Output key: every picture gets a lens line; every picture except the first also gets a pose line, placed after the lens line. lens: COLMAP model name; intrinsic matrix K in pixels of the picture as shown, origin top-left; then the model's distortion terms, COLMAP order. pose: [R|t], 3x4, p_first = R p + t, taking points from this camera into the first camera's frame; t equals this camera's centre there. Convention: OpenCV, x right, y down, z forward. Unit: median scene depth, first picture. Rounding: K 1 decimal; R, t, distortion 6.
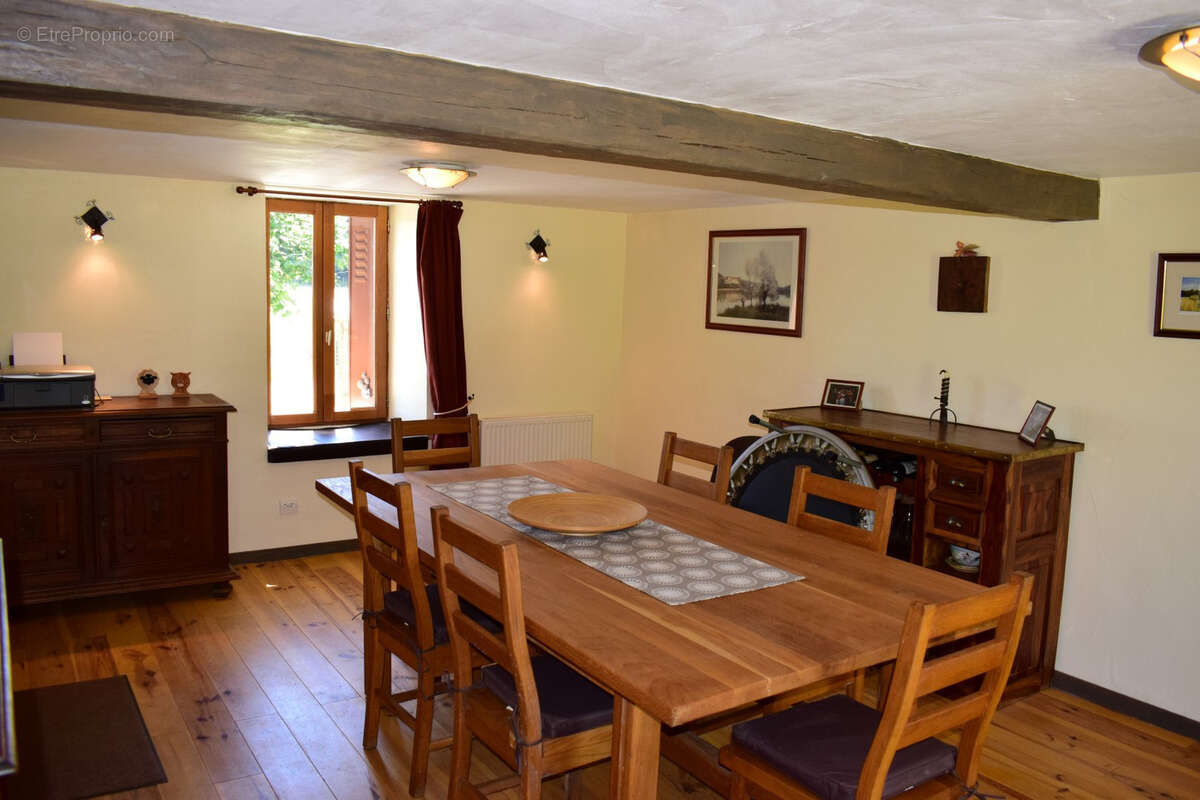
lens RADIAL K [[936.0, 0, 600.0], [0, 936.0, 400.0], [0, 0, 1]] dist [-0.080346, -0.000131]
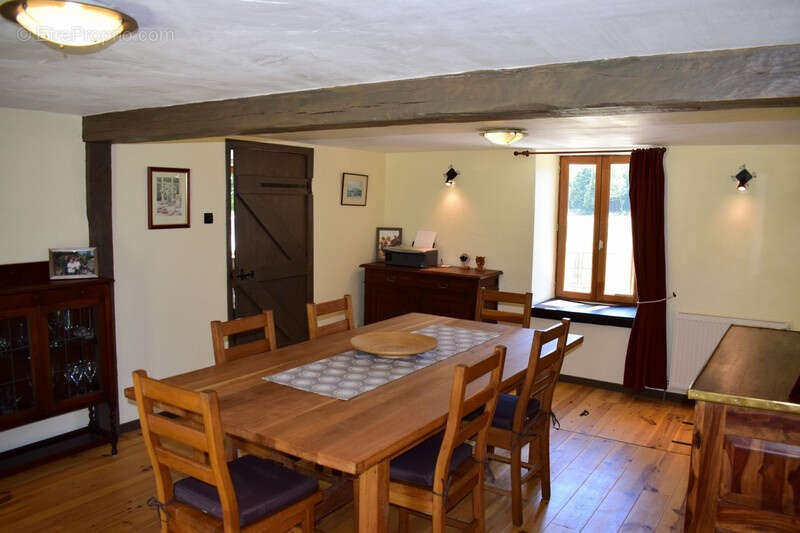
lens RADIAL K [[624.0, 0, 400.0], [0, 624.0, 266.5], [0, 0, 1]] dist [-0.080346, -0.000131]
pose [[0.381697, 0.073645, -0.921349, 1.018811], [-0.119033, 0.992437, 0.030014, -0.046433], [0.916591, 0.098214, 0.387576, 0.624937]]
